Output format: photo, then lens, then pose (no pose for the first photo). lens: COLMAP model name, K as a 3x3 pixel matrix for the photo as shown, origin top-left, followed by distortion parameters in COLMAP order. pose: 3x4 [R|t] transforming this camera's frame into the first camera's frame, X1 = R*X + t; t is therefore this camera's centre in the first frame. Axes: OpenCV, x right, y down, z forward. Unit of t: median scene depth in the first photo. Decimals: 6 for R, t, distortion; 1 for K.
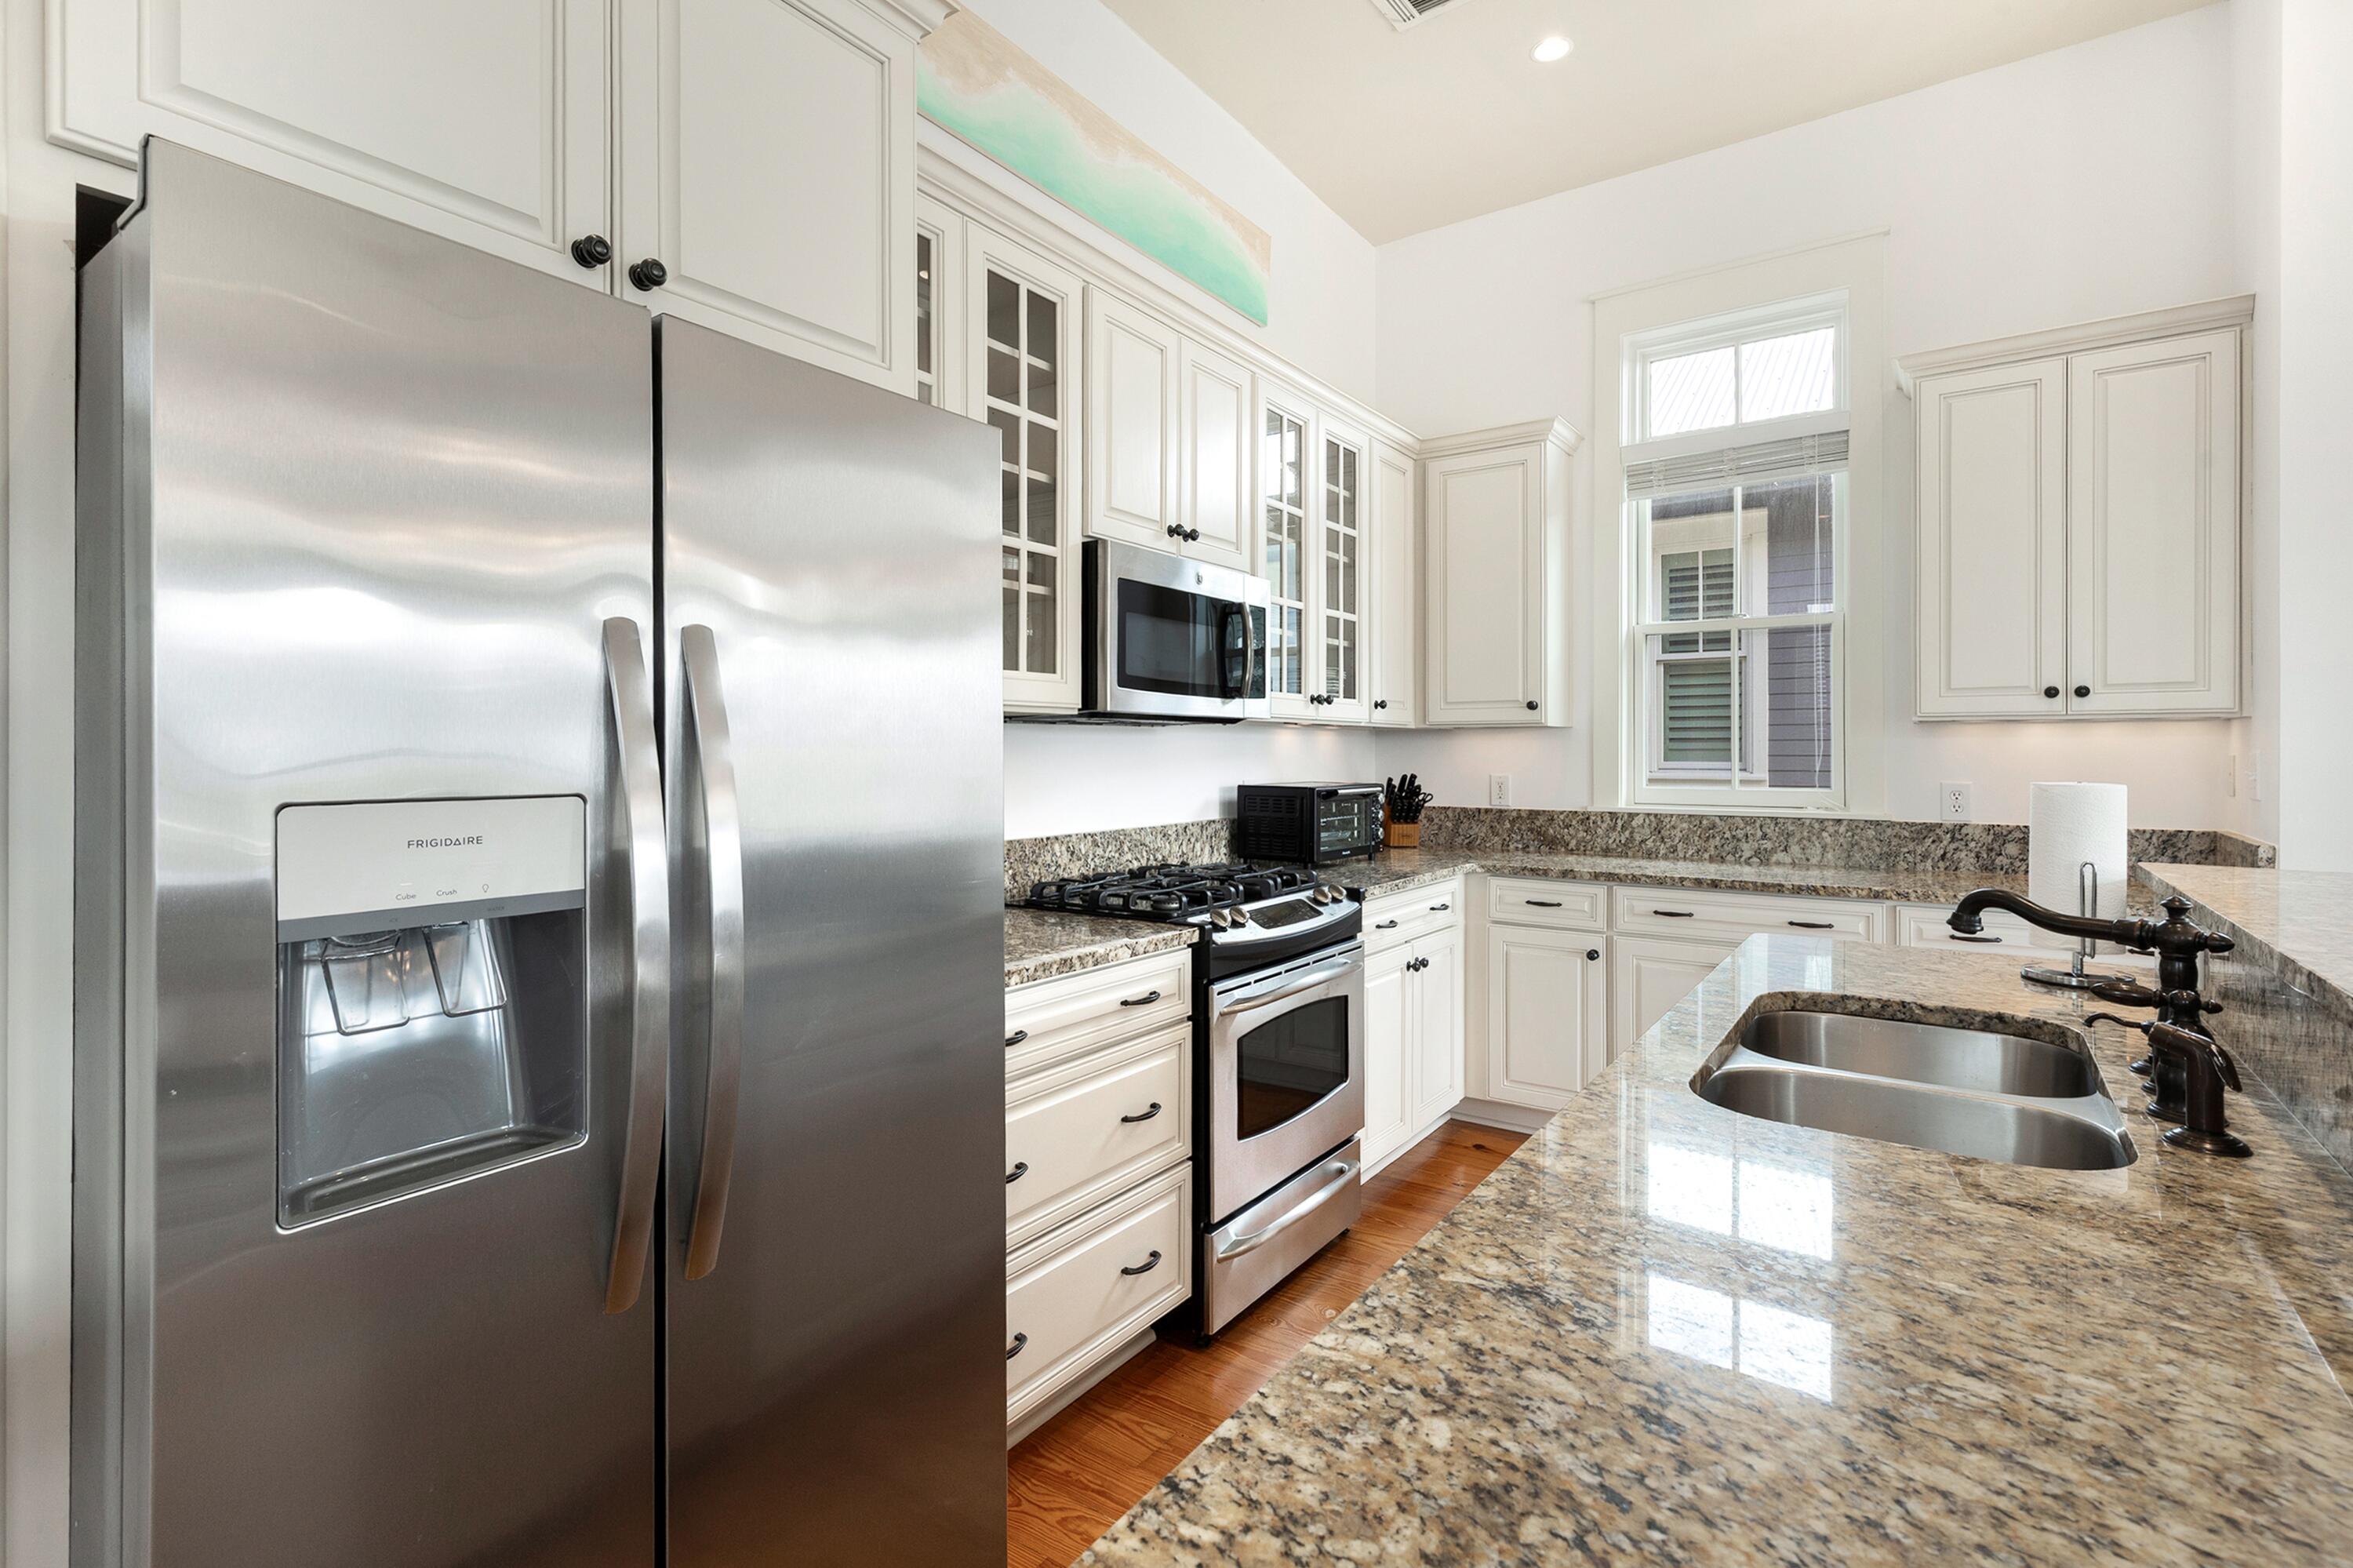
lens RADIAL K [[1090.4, 0, 1168.7], [0, 1090.4, 760.1], [0, 0, 1]] dist [0.009230, -0.000809]
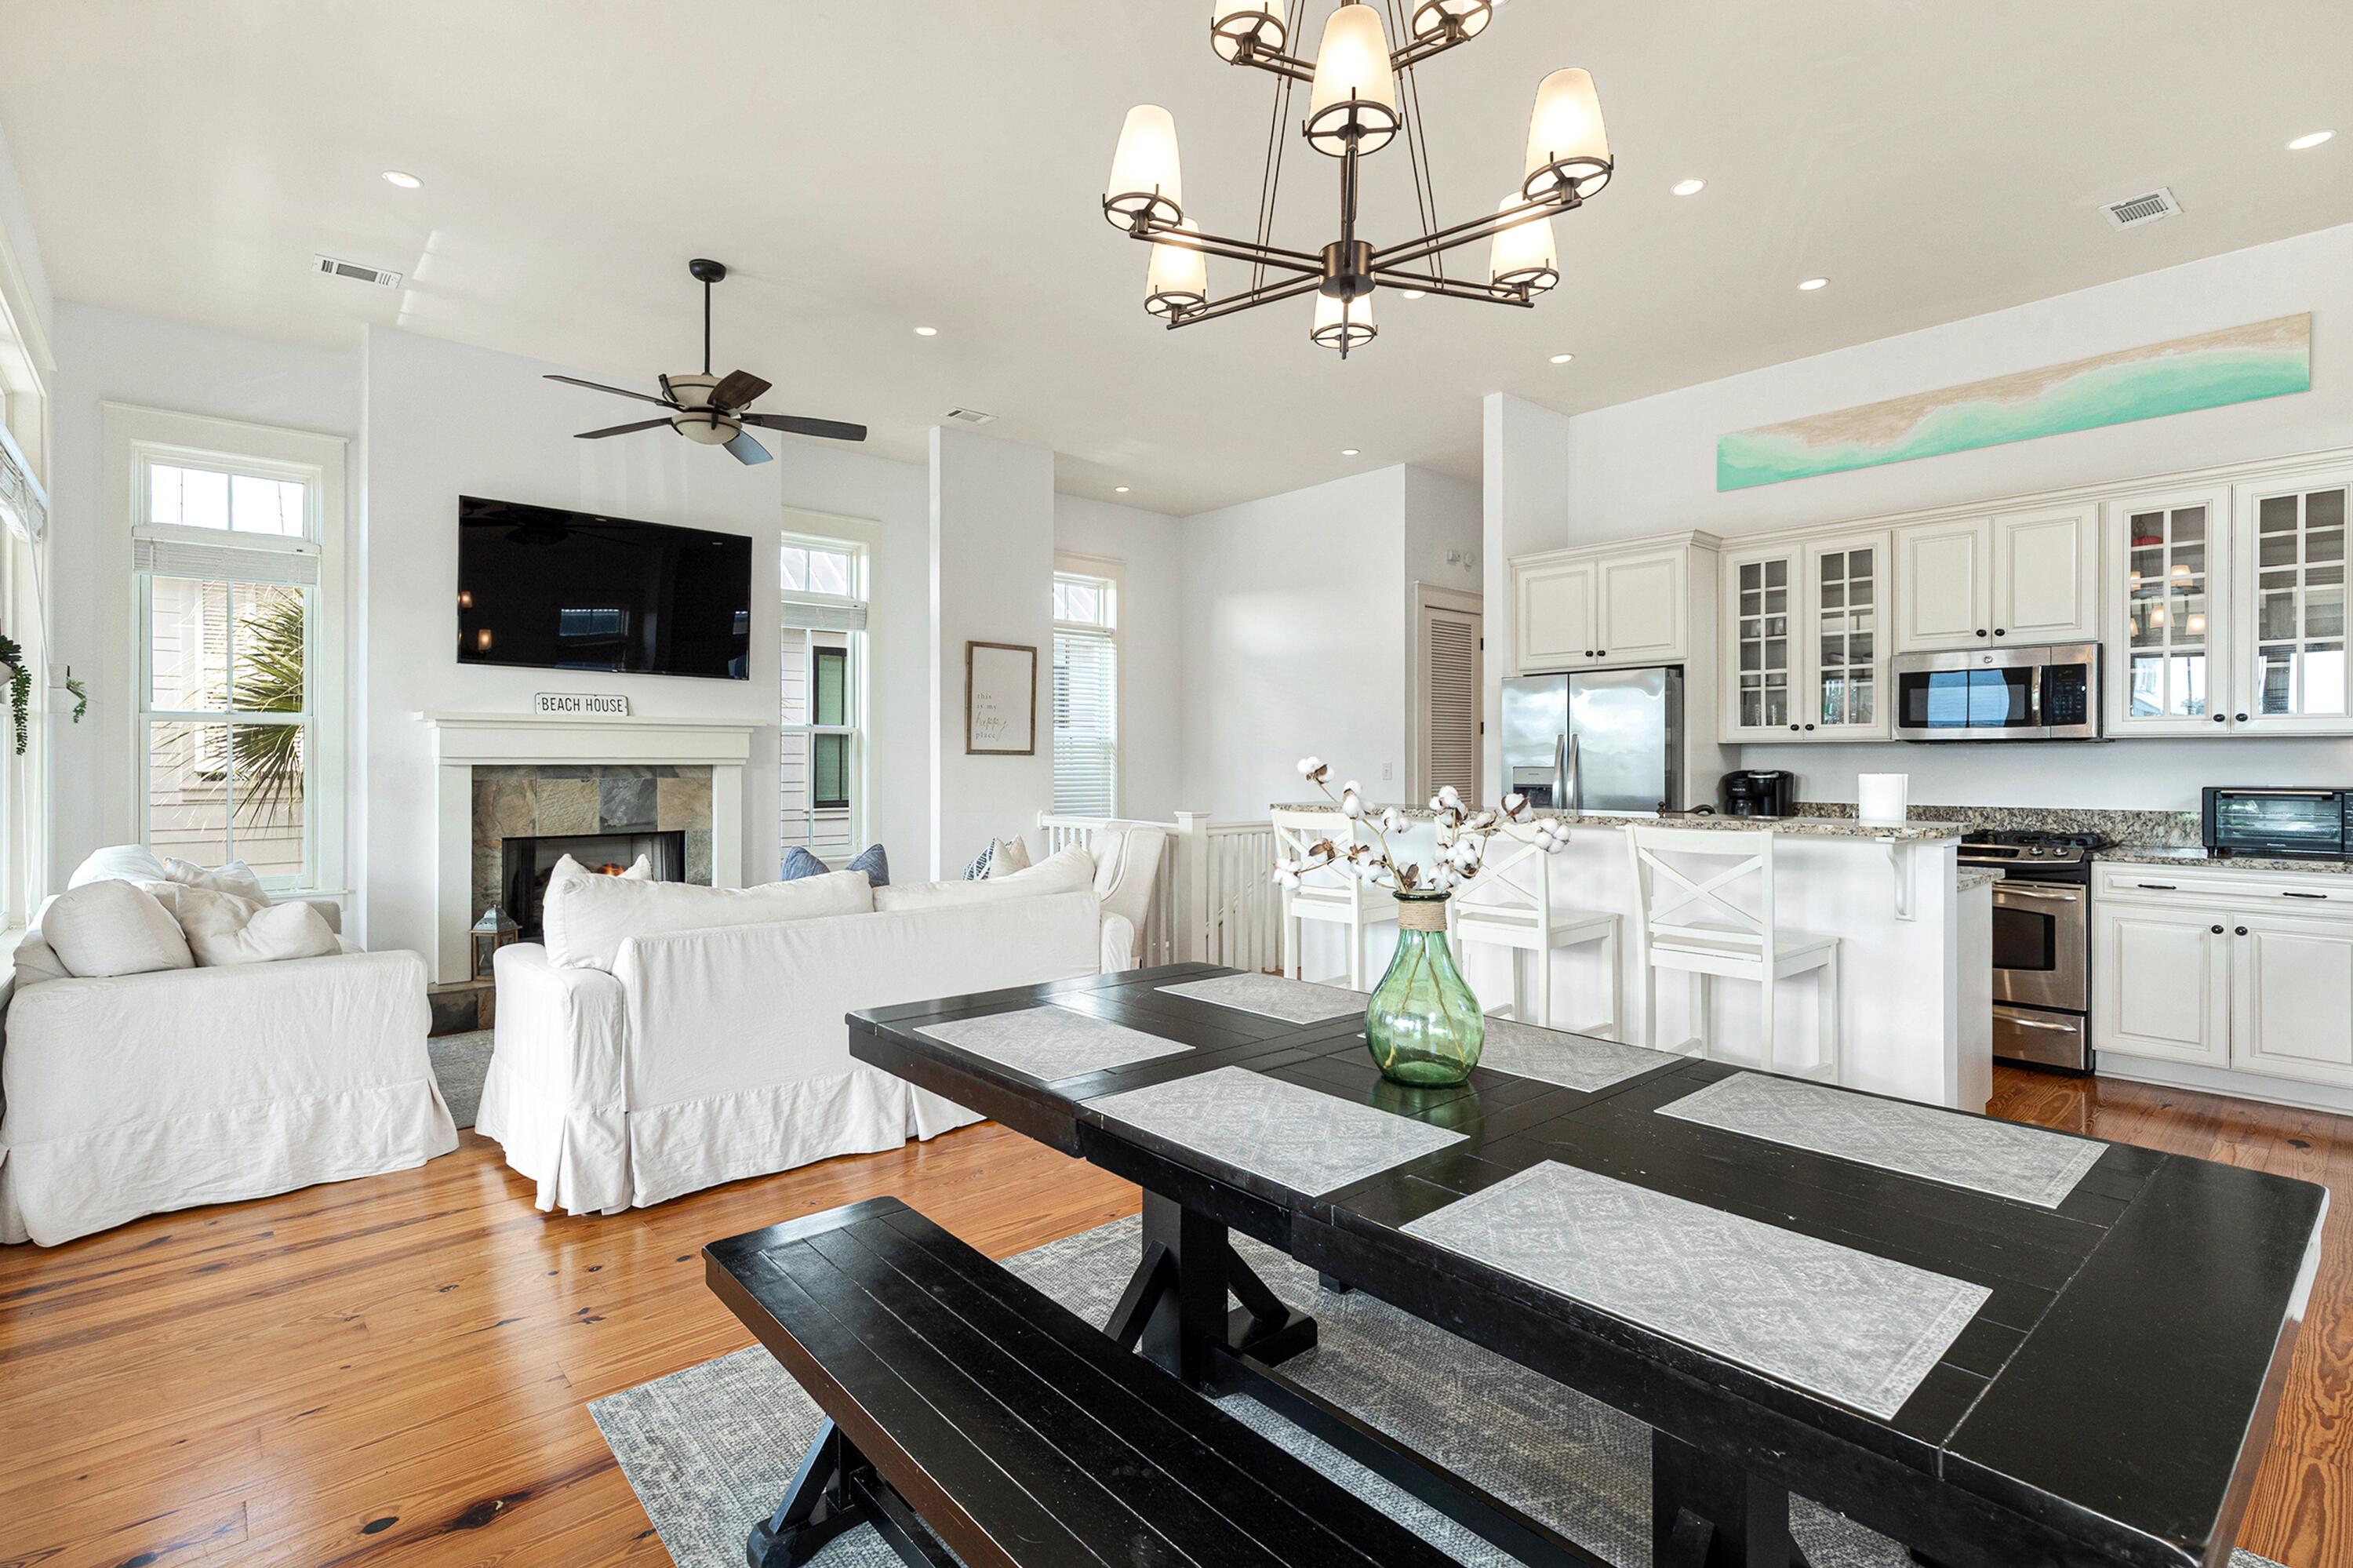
lens RADIAL K [[1090.4, 0, 1177.0], [0, 1090.4, 757.7], [0, 0, 1]] dist [0.009230, -0.000809]
pose [[-0.203882, -0.000312, -0.978995, 1.866970], [-0.007230, 0.999973, 0.001187, -0.003095], [0.978969, 0.007320, -0.203879, 0.092383]]
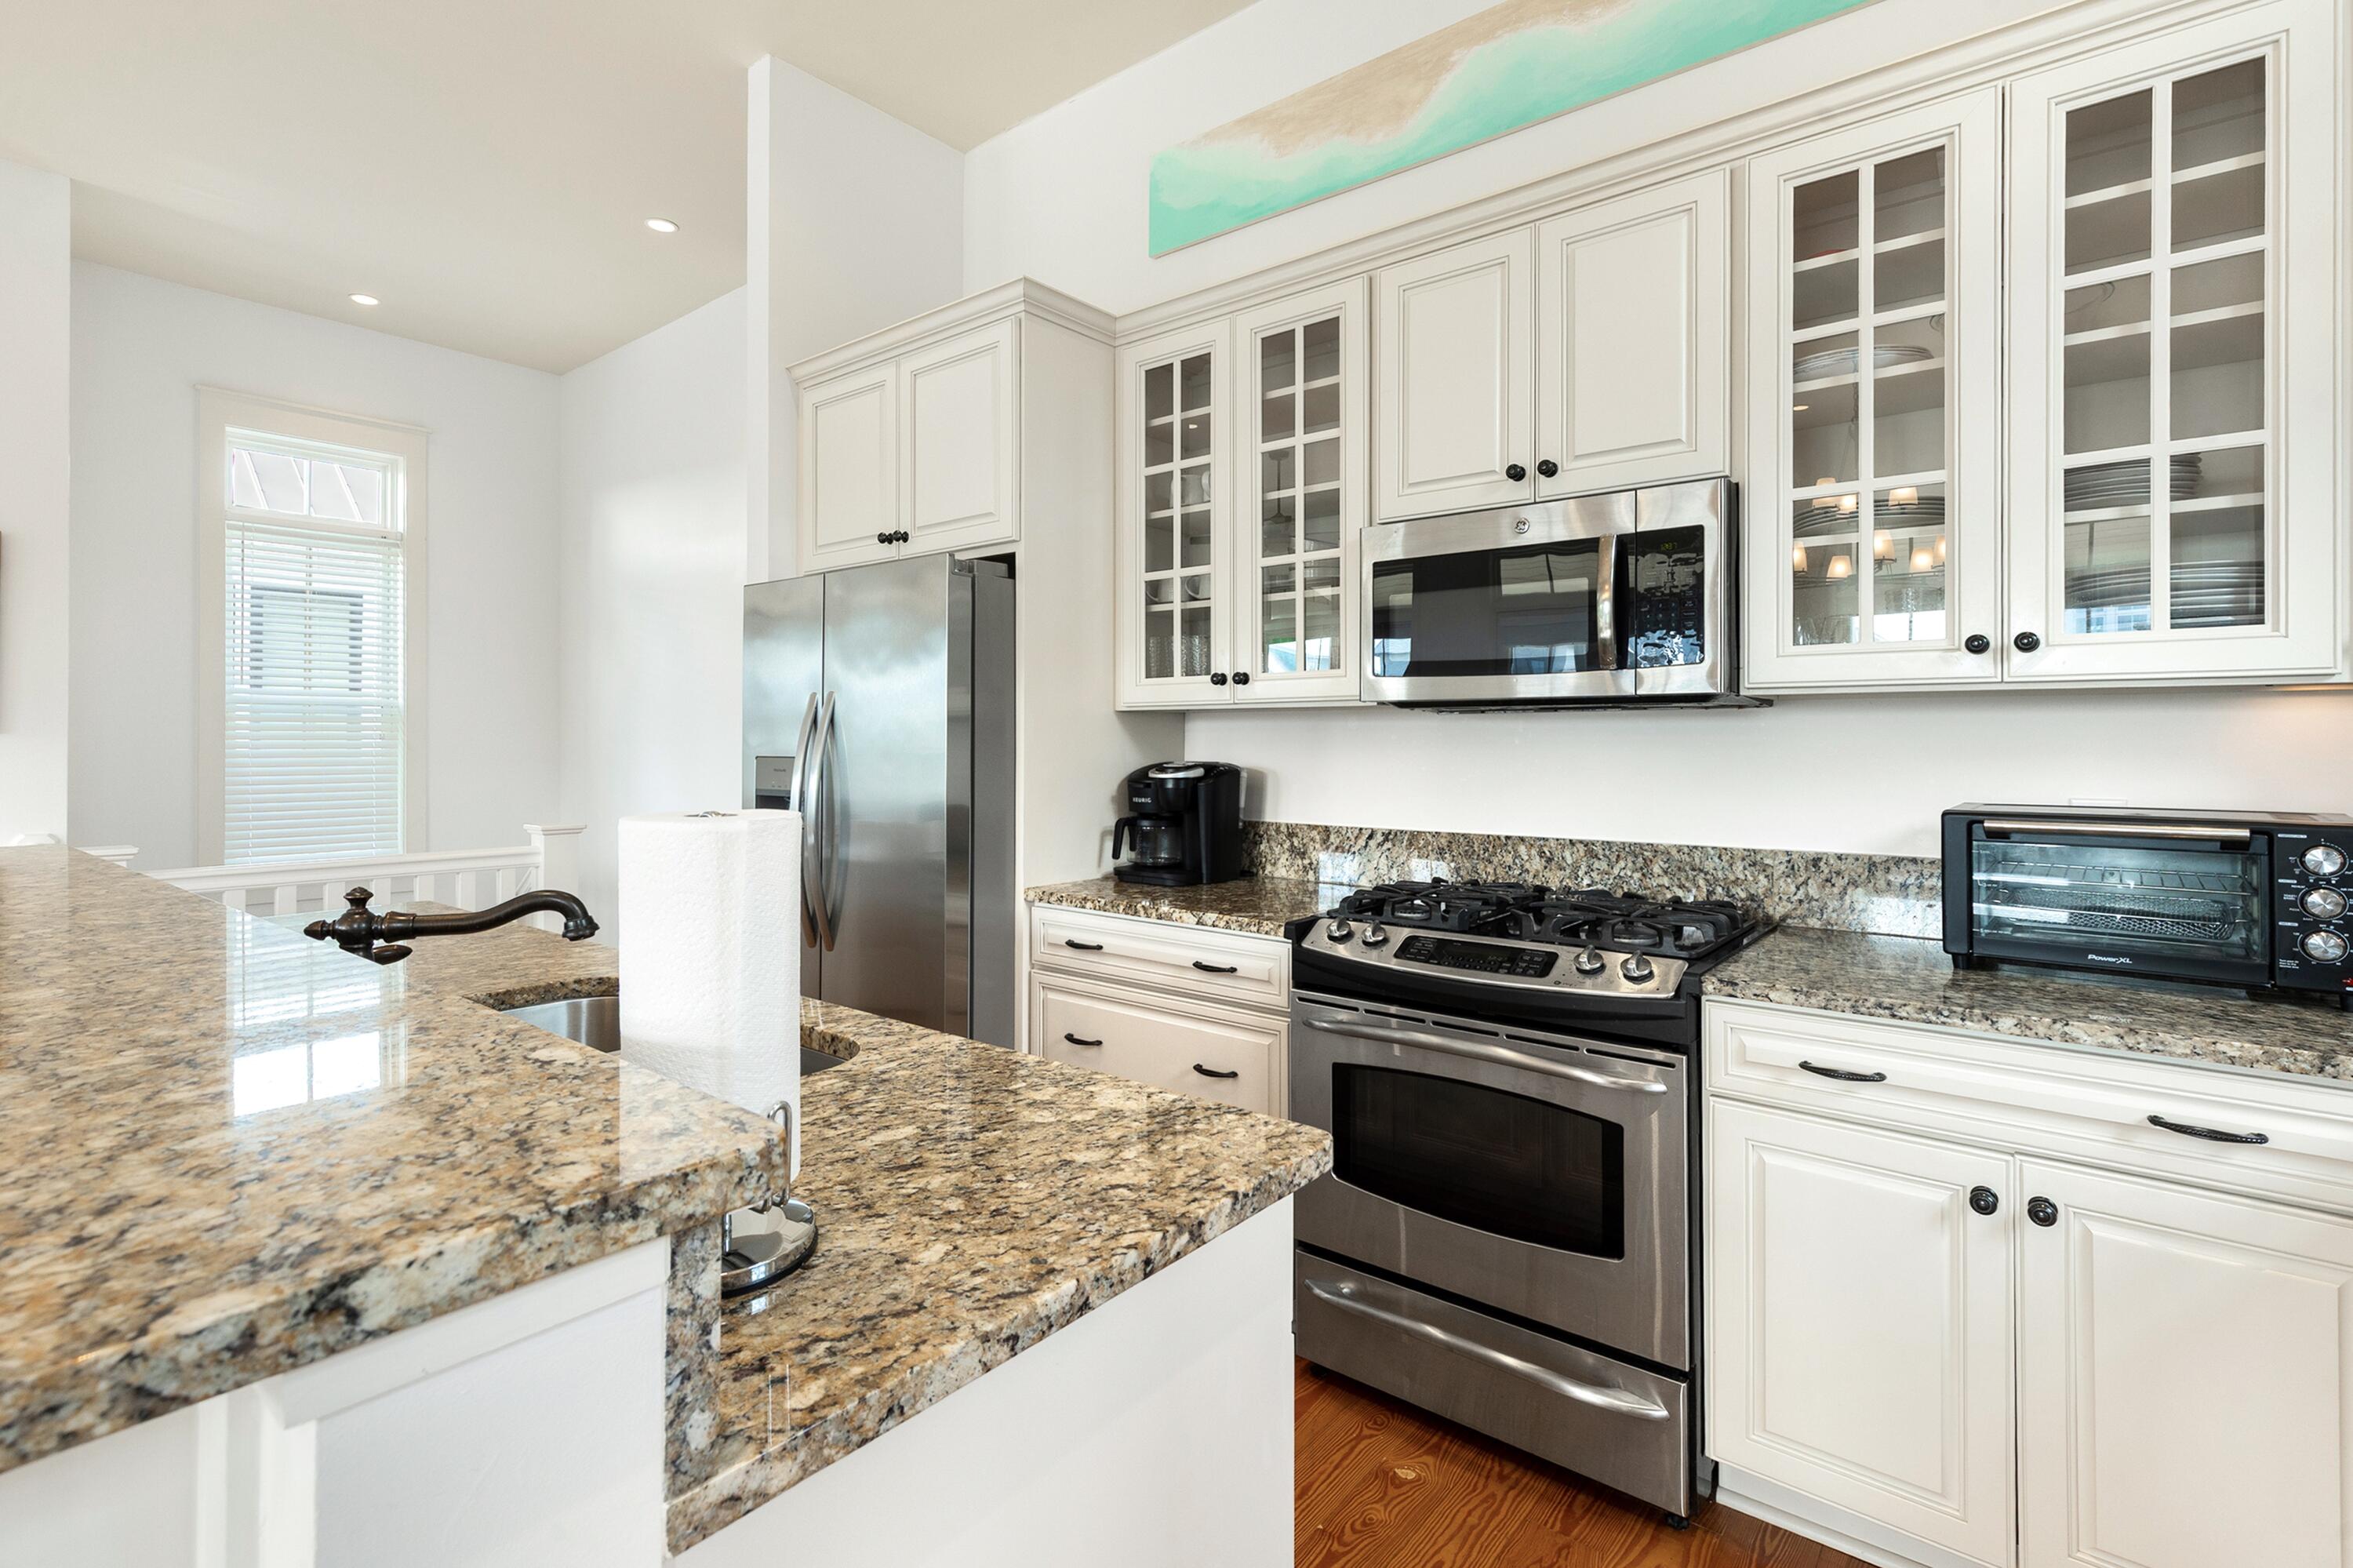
lens RADIAL K [[1090.4, 0, 1147.7], [0, 1090.4, 729.2], [0, 0, 1]] dist [0.009230, -0.000809]
pose [[-0.065931, -0.004079, -0.997816, 0.789637], [-0.006188, 0.999974, -0.003679, -0.012904], [0.997805, 0.005932, -0.065954, 0.732910]]
